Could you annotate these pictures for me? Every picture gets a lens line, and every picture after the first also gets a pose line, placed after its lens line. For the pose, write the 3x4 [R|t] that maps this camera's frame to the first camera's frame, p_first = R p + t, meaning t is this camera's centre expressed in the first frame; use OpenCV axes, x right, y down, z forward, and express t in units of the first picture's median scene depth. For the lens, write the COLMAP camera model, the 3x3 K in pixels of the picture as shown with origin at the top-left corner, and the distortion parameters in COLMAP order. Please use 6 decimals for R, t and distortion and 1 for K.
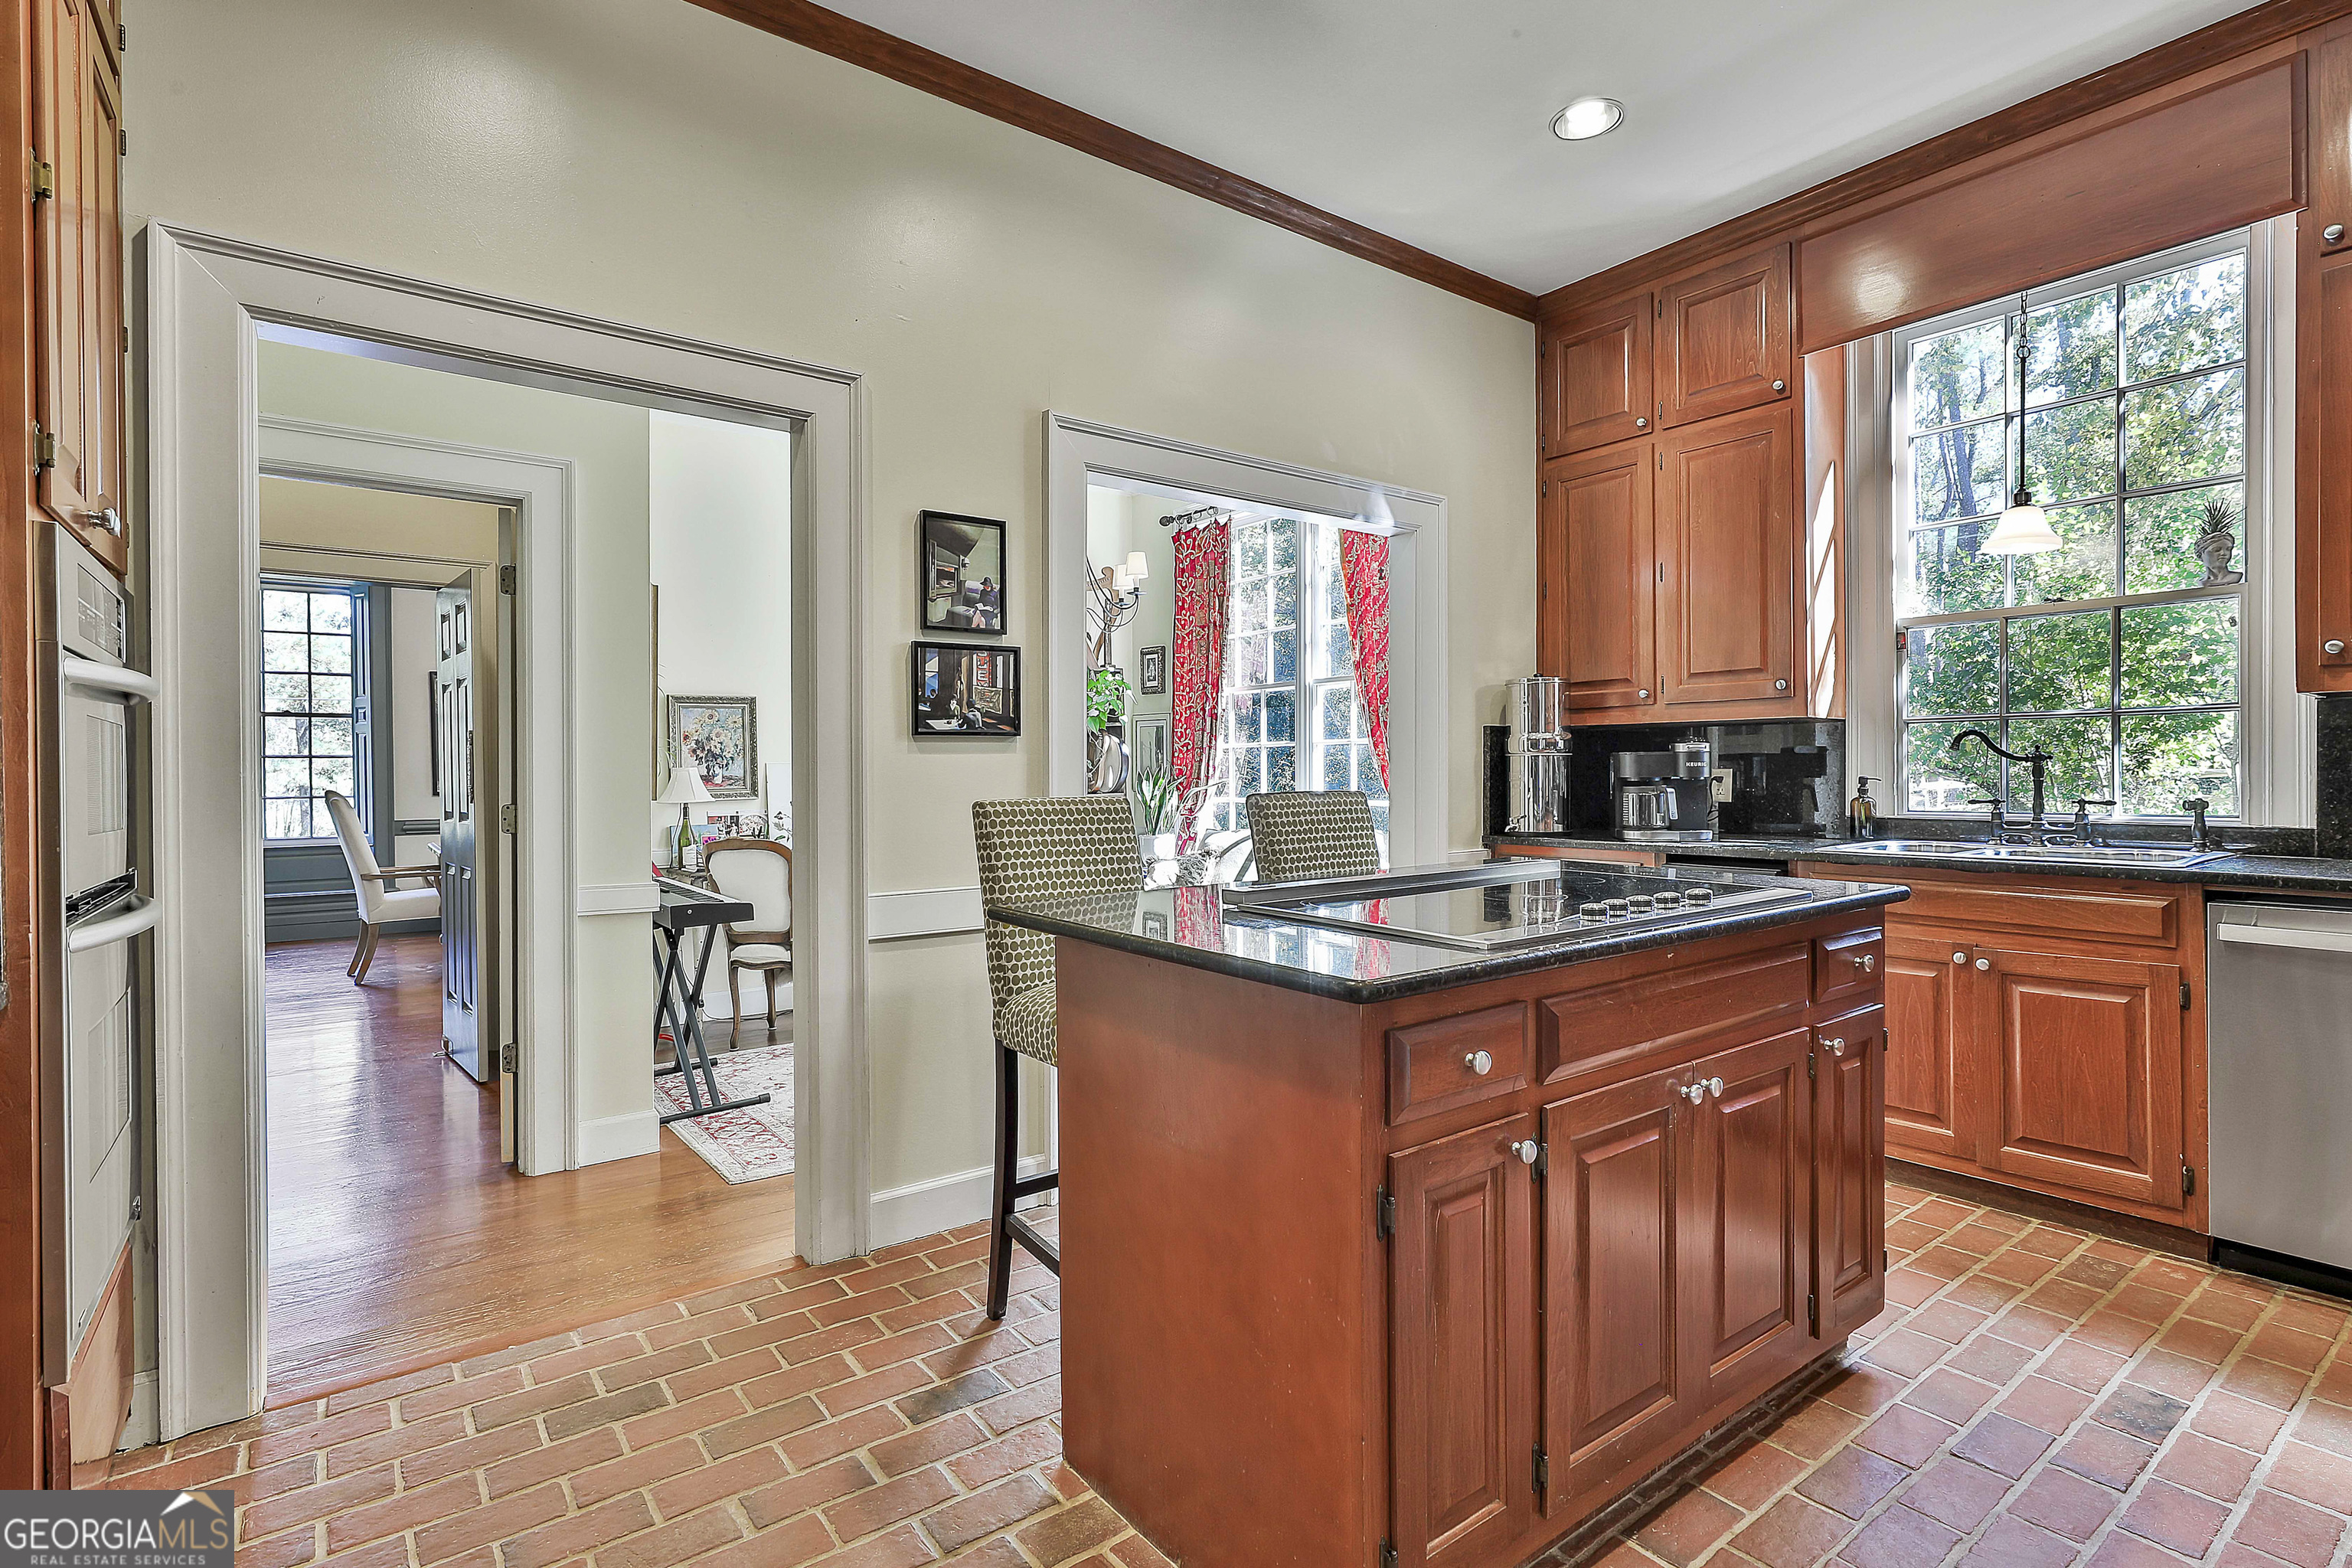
lens RADIAL K [[1132.5, 0, 1176.0], [0, 1132.5, 776.1], [0, 0, 1]] dist [-0.003159, -0.000304]
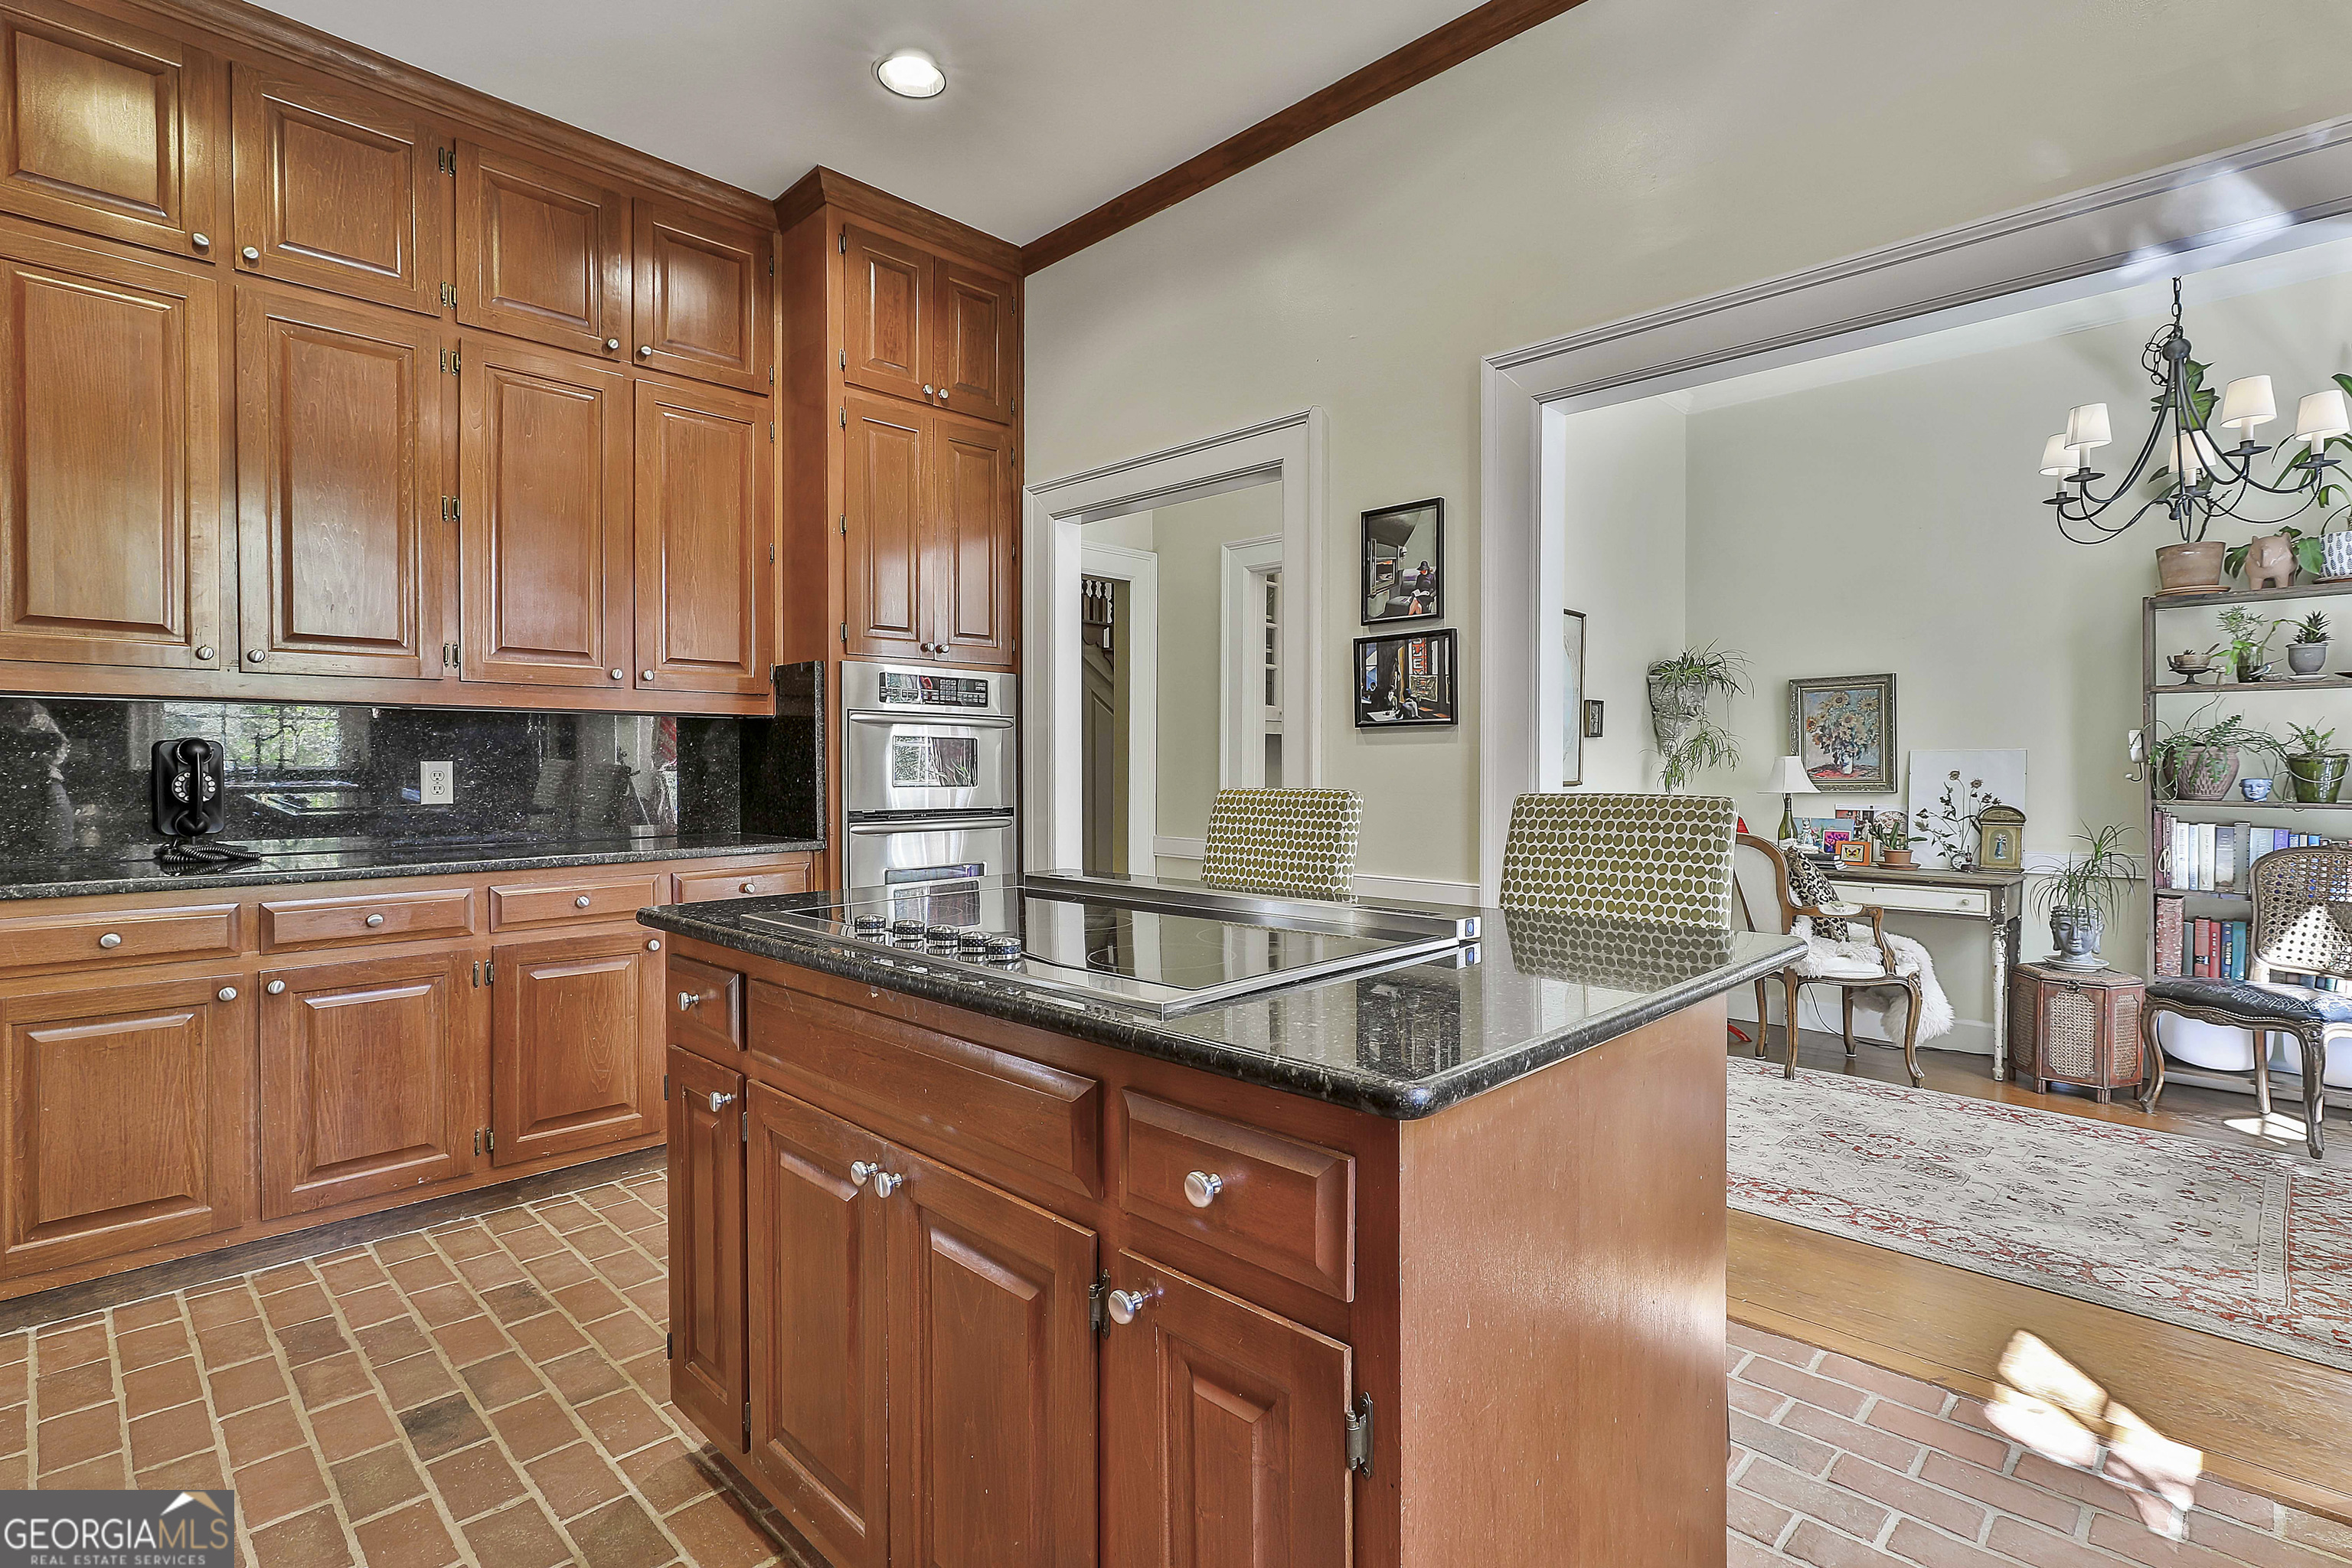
lens RADIAL K [[1132.5, 0, 1175.6], [0, 1132.5, 774.5], [0, 0, 1]] dist [-0.003159, -0.000304]
pose [[0.156334, 0.020310, -0.987495, 0.763587], [-0.009180, 0.999775, 0.019109, -0.010306], [0.987662, 0.006077, 0.156486, 0.645030]]
